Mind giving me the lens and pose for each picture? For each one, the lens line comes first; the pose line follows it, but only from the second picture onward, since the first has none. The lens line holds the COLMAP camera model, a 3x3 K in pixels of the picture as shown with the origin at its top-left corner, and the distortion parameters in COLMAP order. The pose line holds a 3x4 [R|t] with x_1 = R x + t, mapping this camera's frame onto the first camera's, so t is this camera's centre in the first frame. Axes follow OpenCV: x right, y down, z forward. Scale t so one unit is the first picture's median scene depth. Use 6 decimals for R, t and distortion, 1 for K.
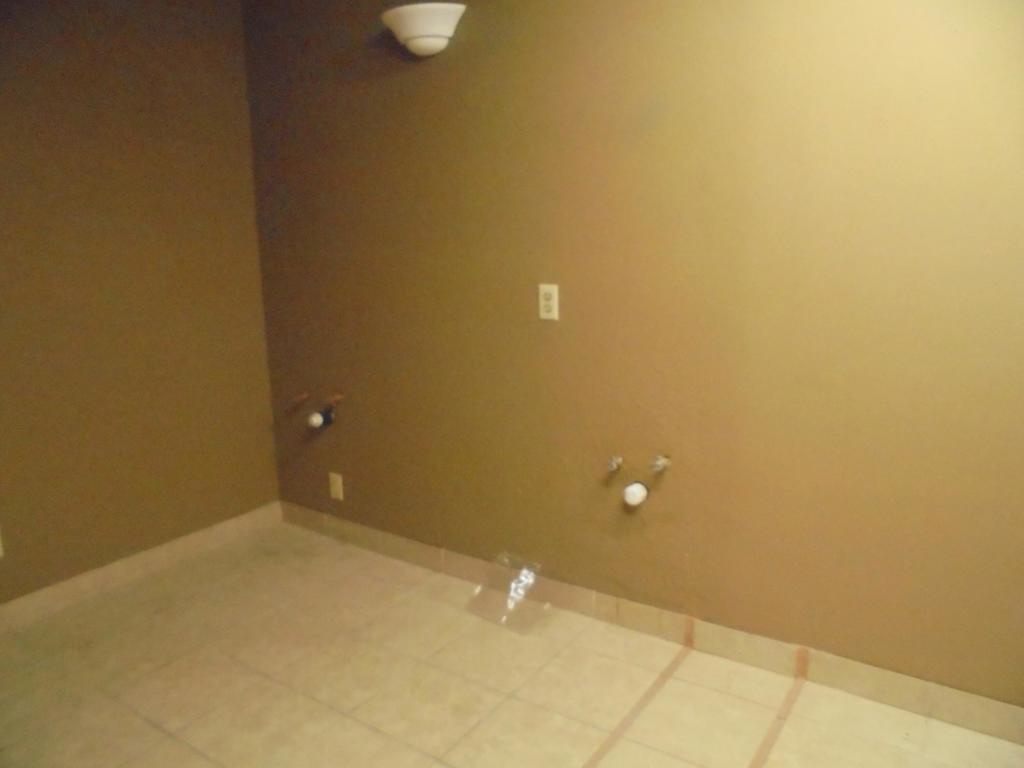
lens RADIAL K [[770.1, 0, 517.5], [0, 770.1, 385.8], [0, 0, 1]] dist [-0.112575, 0.003590]
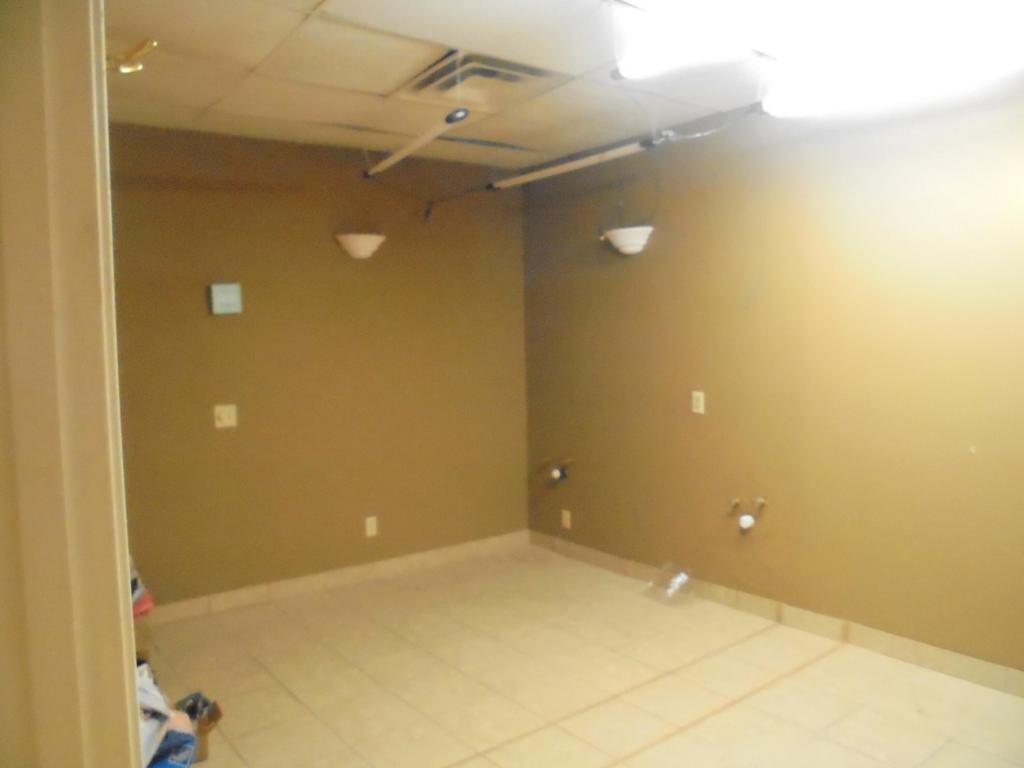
lens RADIAL K [[770.1, 0, 510.8], [0, 770.1, 385.5], [0, 0, 1]] dist [-0.112575, 0.003590]
pose [[0.951688, 0.020977, -0.306348, 0.154468], [-0.064689, 0.988970, -0.133244, 0.096999], [0.300174, 0.146624, 0.942548, -0.655808]]
